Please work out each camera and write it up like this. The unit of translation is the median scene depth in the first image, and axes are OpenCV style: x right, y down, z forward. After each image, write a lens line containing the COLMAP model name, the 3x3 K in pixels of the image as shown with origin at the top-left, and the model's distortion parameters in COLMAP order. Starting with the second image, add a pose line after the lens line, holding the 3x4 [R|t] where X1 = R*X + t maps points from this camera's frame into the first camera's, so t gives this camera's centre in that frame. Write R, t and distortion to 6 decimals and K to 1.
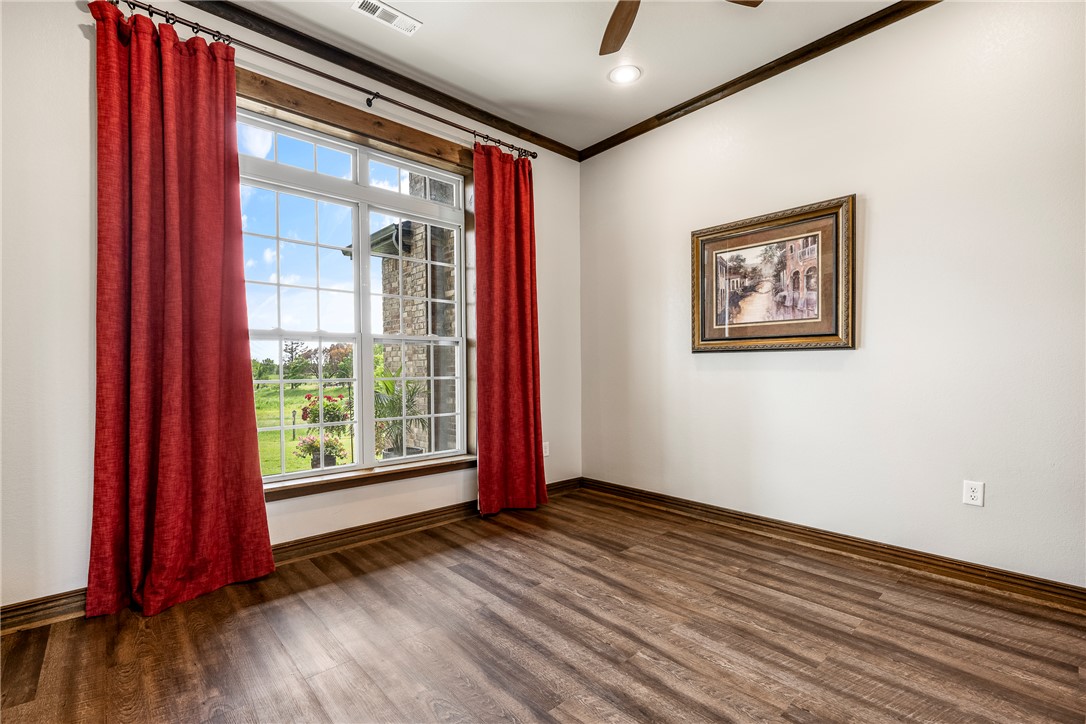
lens RADIAL K [[484.8, 0, 543.7], [0, 484.8, 373.2], [0, 0, 1]] dist [0.002323, 0.000199]
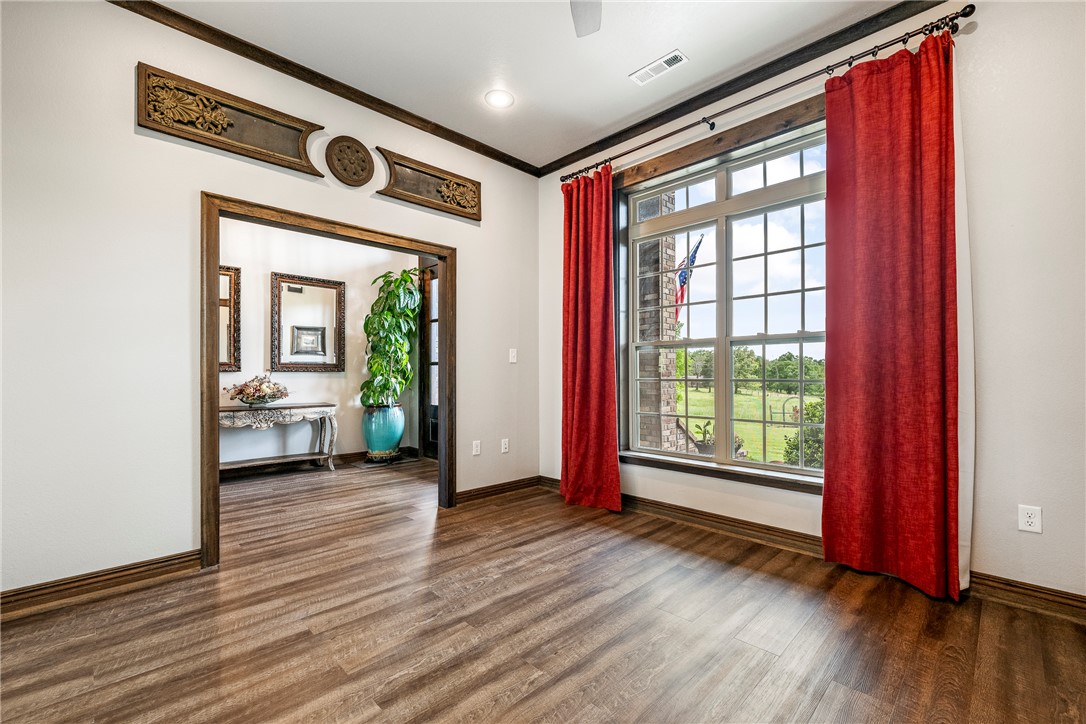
lens RADIAL K [[459.5, 0, 542.0], [0, 459.5, 371.8], [0, 0, 1]] dist [-0.003619, -0.000292]
pose [[0.043599, 0.002413, -0.999046, 0.678594], [-0.007910, 0.999967, 0.002070, -0.005578], [0.999018, 0.007812, 0.043616, 0.598855]]
